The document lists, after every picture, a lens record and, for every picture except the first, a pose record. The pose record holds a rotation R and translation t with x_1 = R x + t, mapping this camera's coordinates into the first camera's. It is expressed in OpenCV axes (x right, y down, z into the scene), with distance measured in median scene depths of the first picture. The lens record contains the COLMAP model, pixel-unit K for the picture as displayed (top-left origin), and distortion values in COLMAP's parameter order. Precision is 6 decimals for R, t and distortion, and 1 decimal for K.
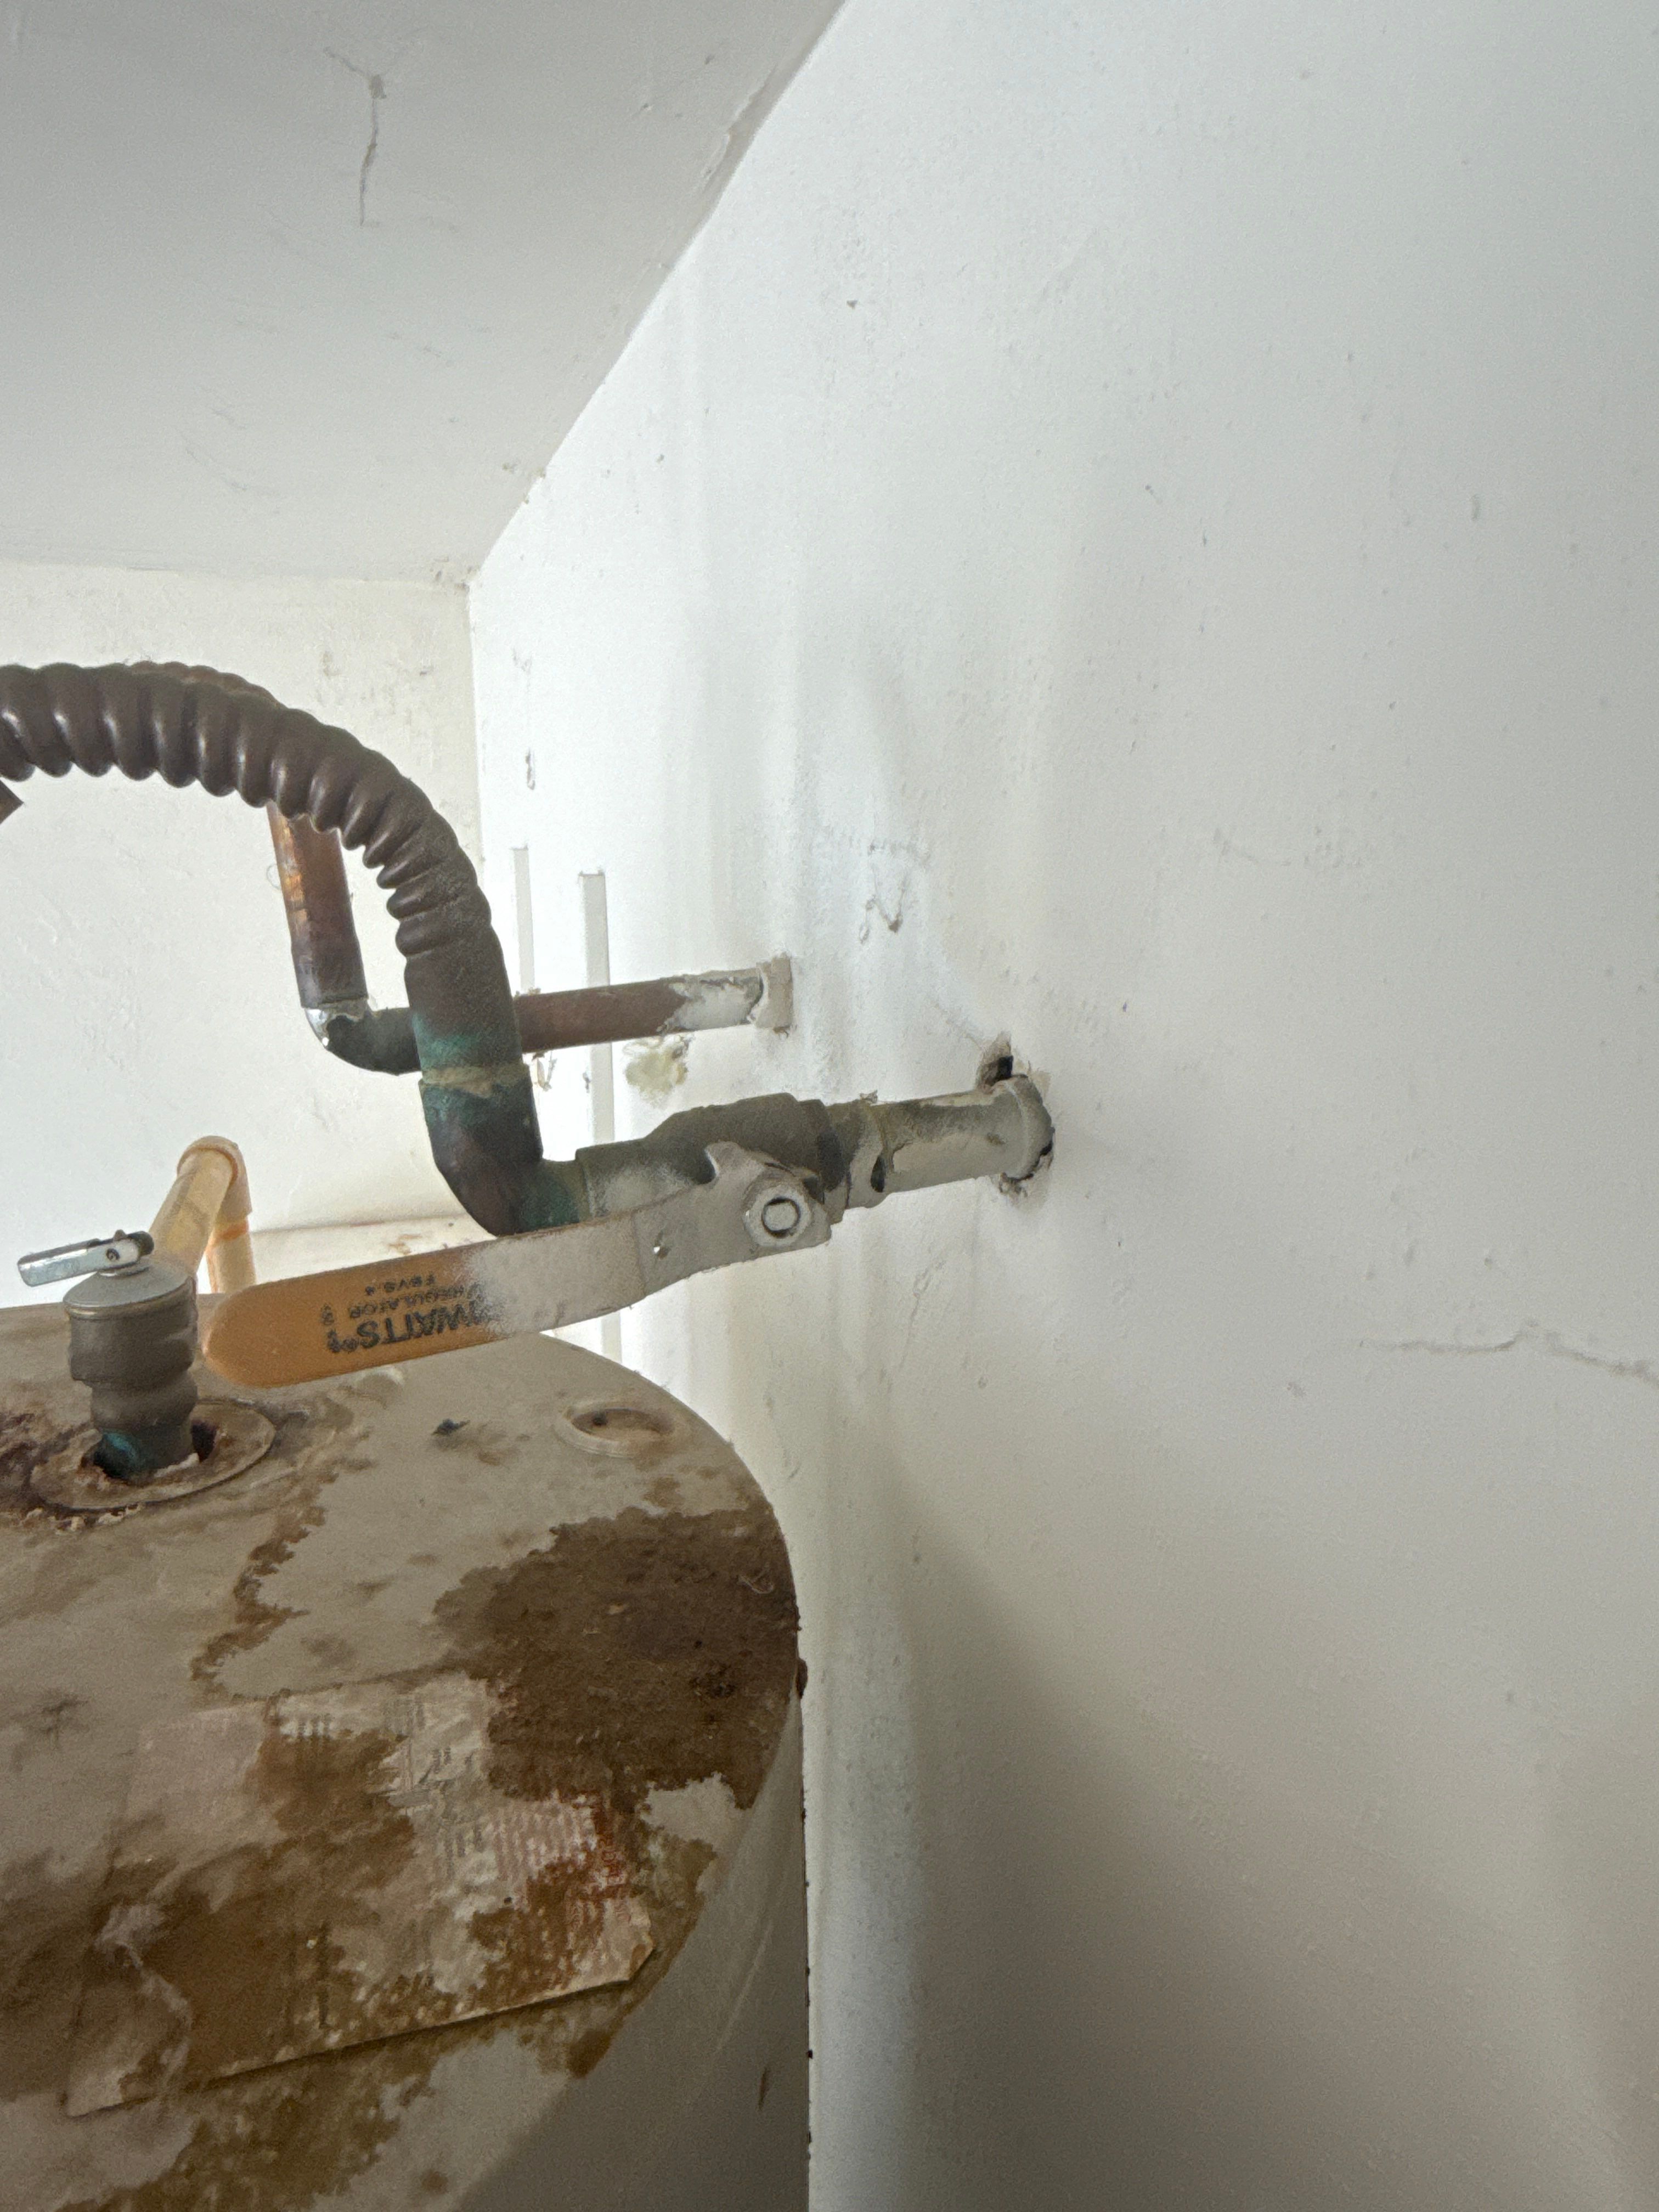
lens RADIAL K [[1347.1, 0, 817.9], [0, 1347.1, 1119.9], [0, 0, 1]] dist [0.001033, -0.001266]
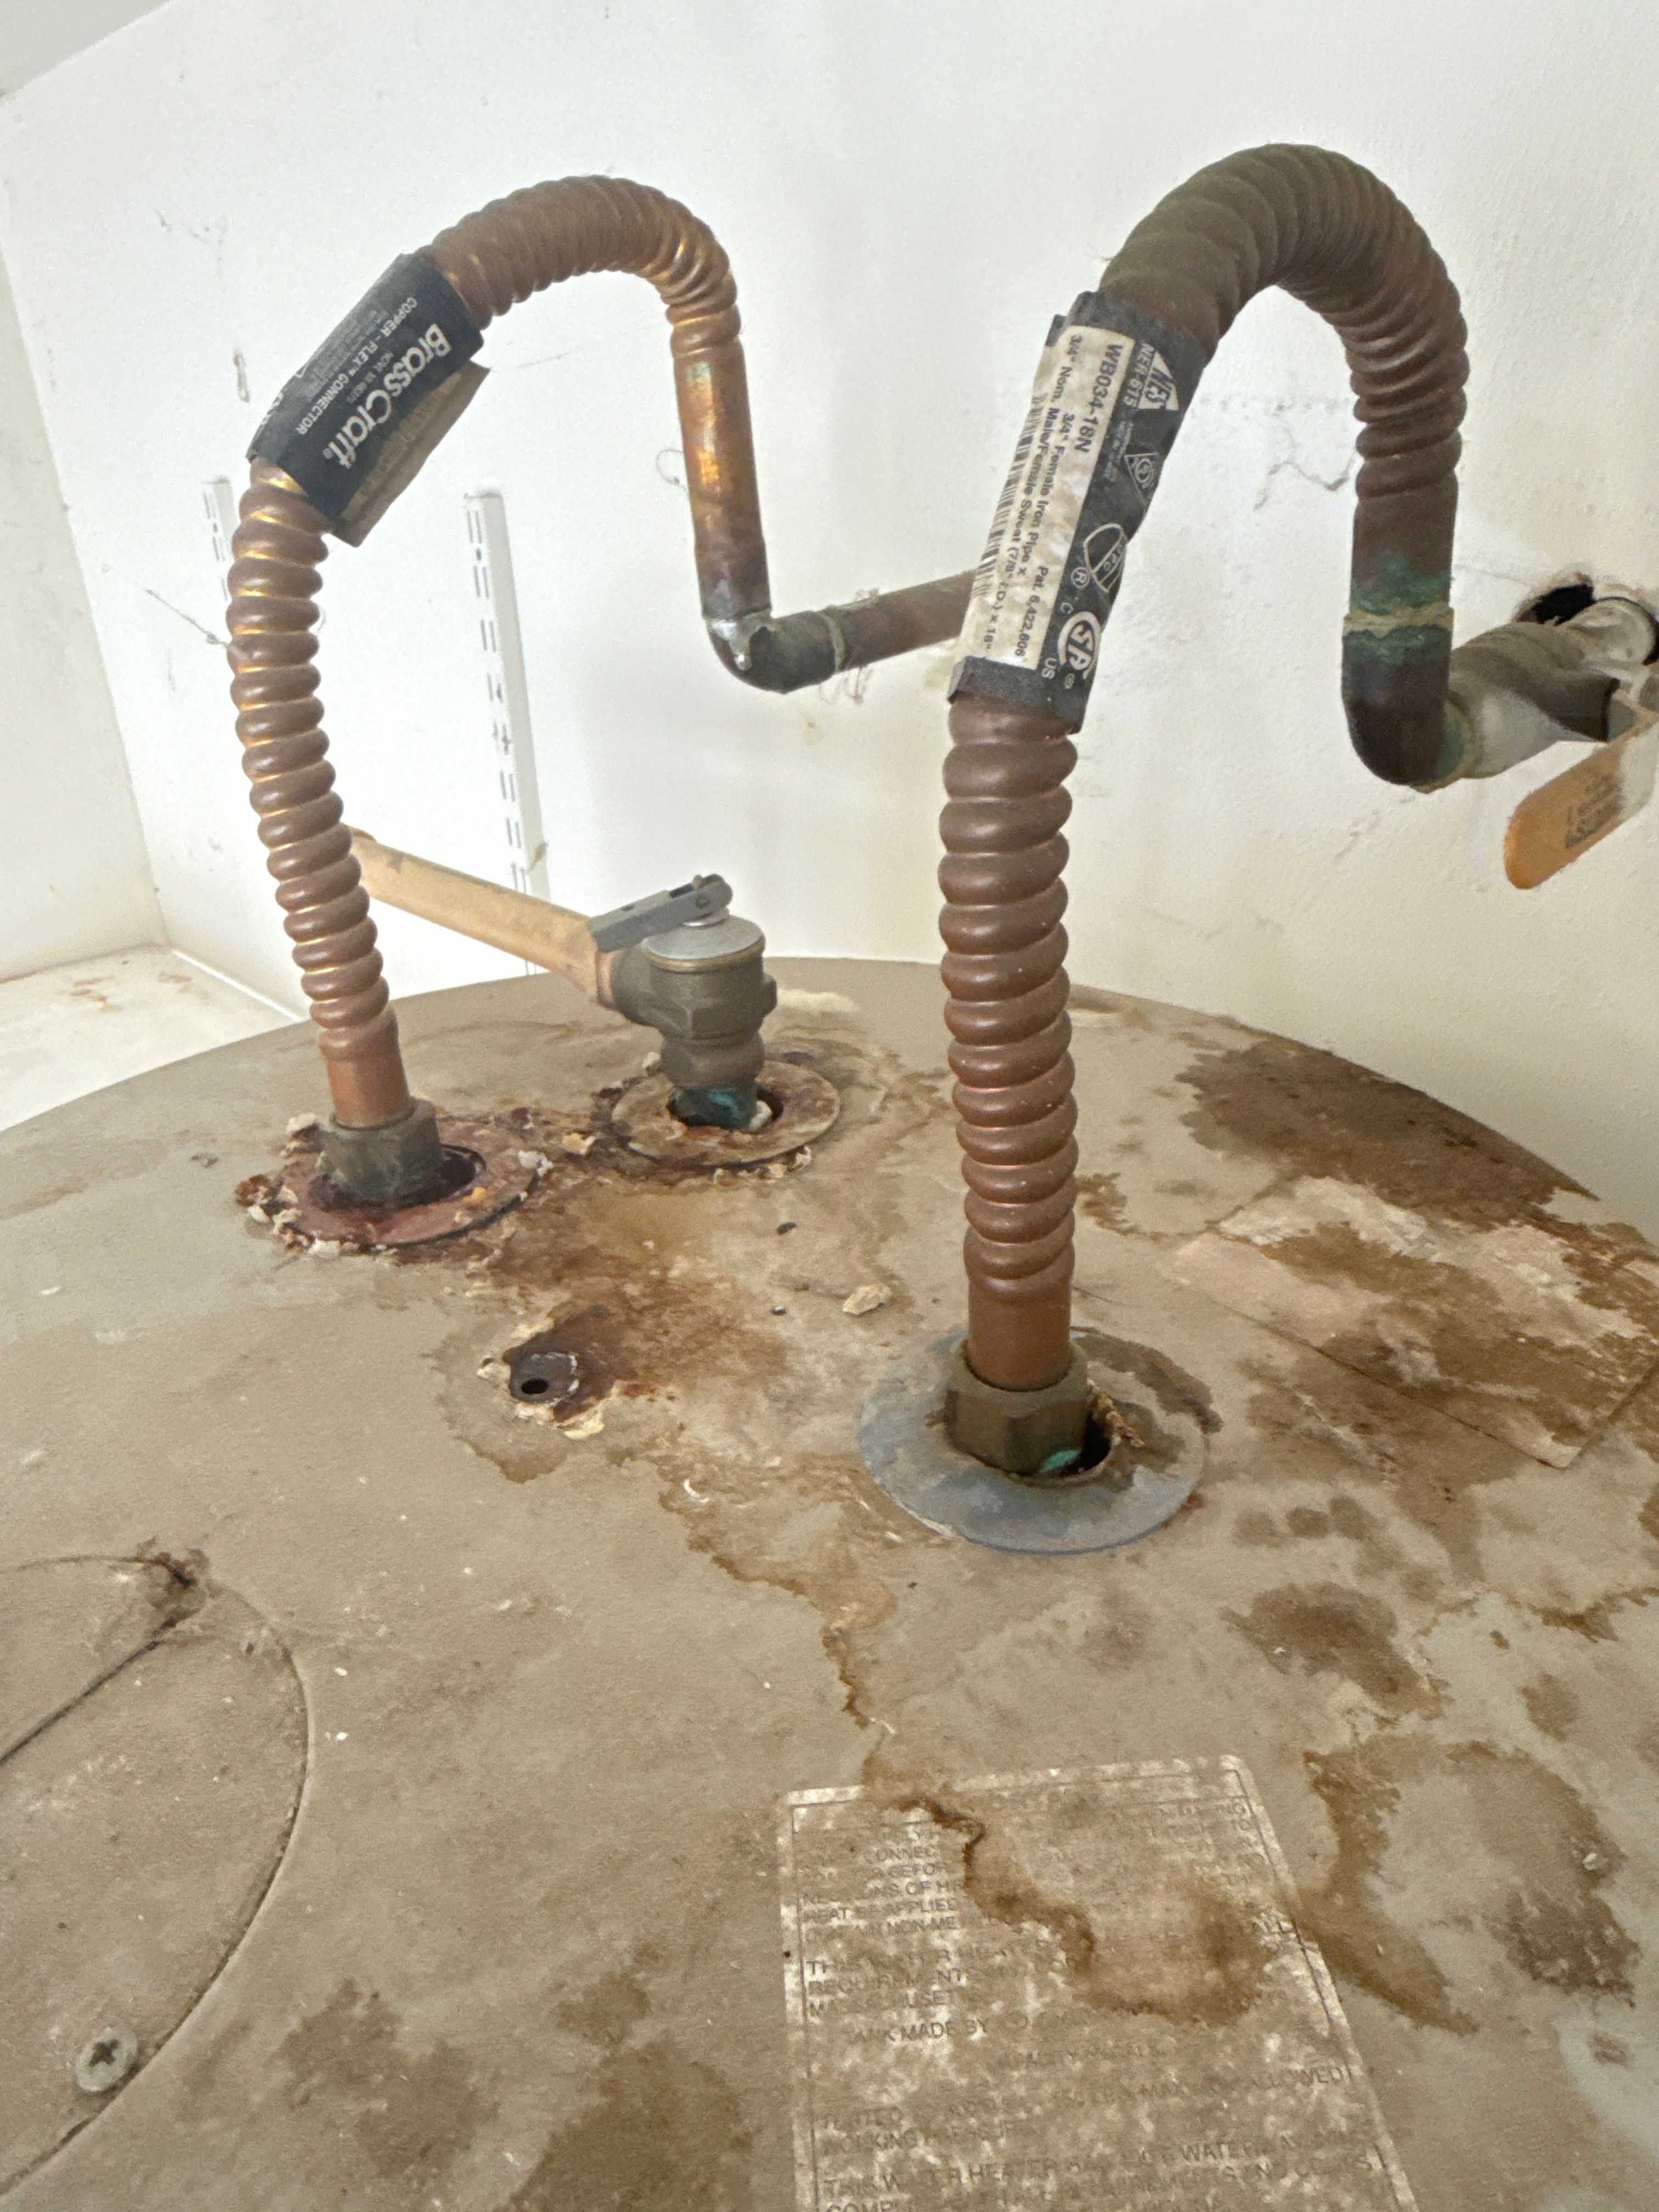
lens RADIAL K [[1347.1, 0, 827.0], [0, 1347.1, 1110.2], [0, 0, 1]] dist [0.001033, -0.001266]
pose [[0.913097, -0.208707, 0.350279, -1.053821], [0.121547, 0.959336, 0.254757, 0.014932], [-0.389205, -0.190042, 0.901334, 0.140805]]
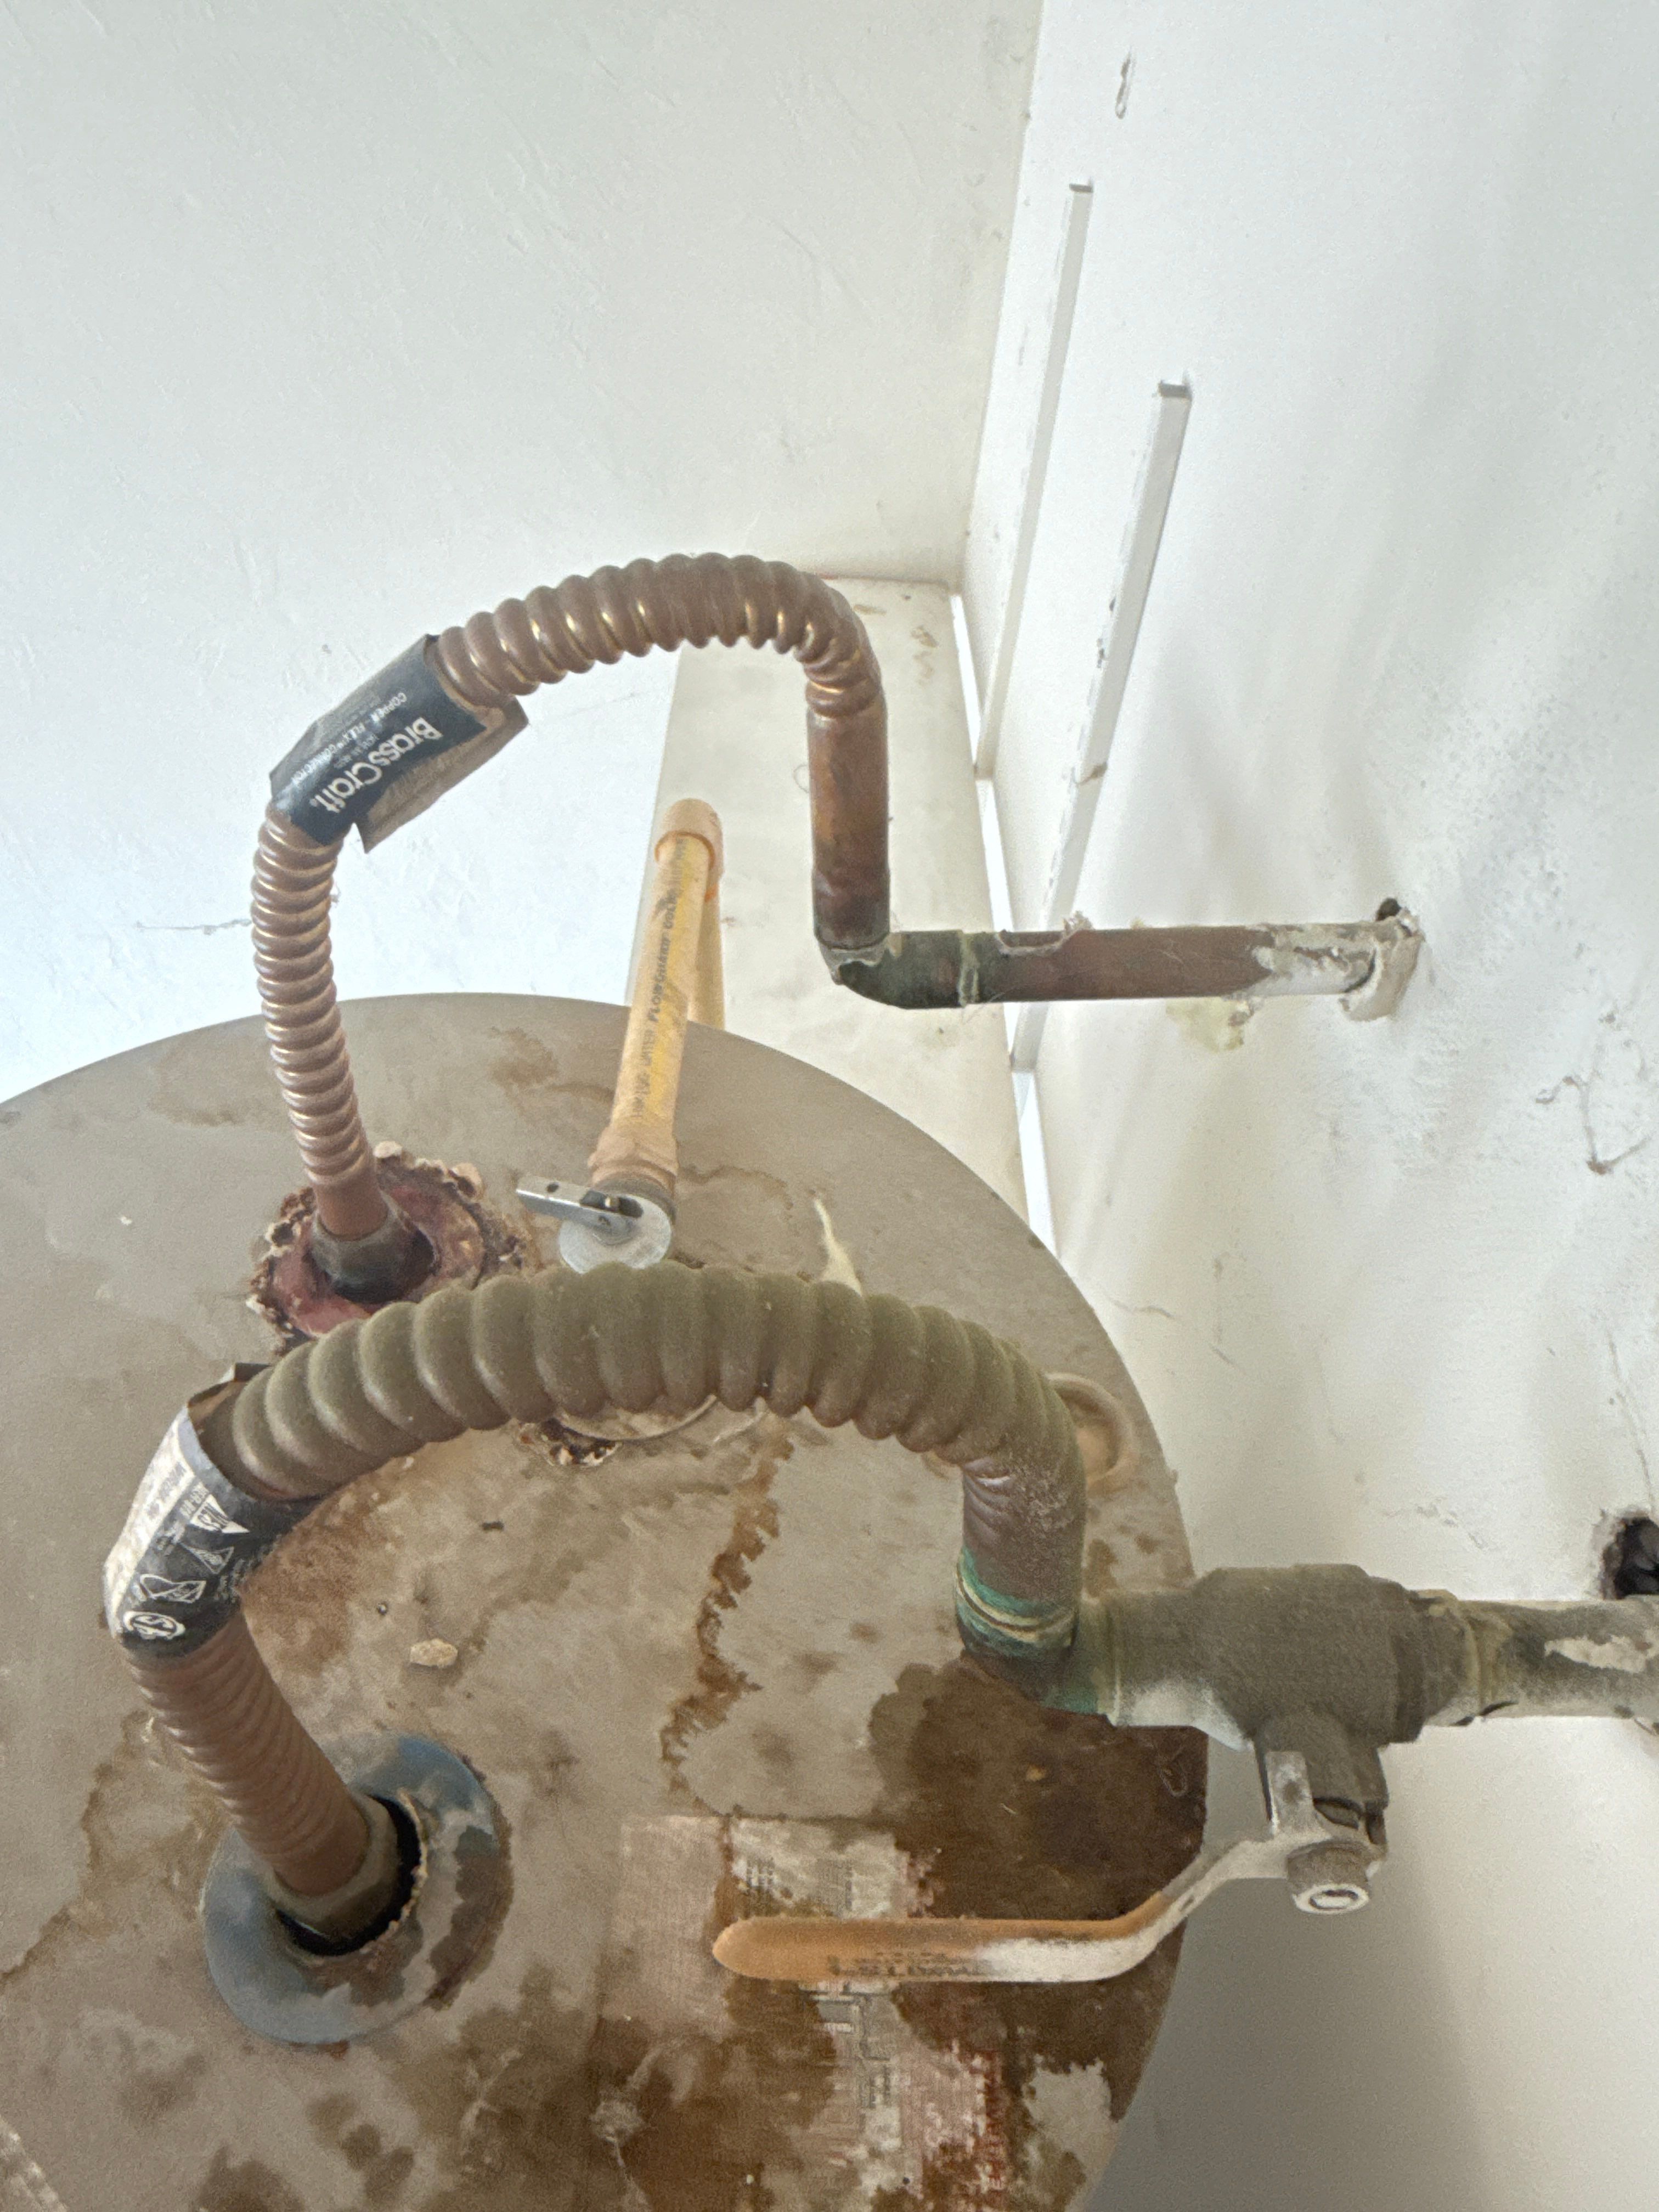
lens RADIAL K [[1347.1, 0, 826.6], [0, 1347.1, 1117.1], [0, 0, 1]] dist [0.001033, -0.001266]
pose [[0.939769, 0.280715, -0.195020, -0.268882], [-0.135391, 0.829594, 0.541704, -0.674777], [0.313852, -0.482673, 0.817633, 0.383805]]
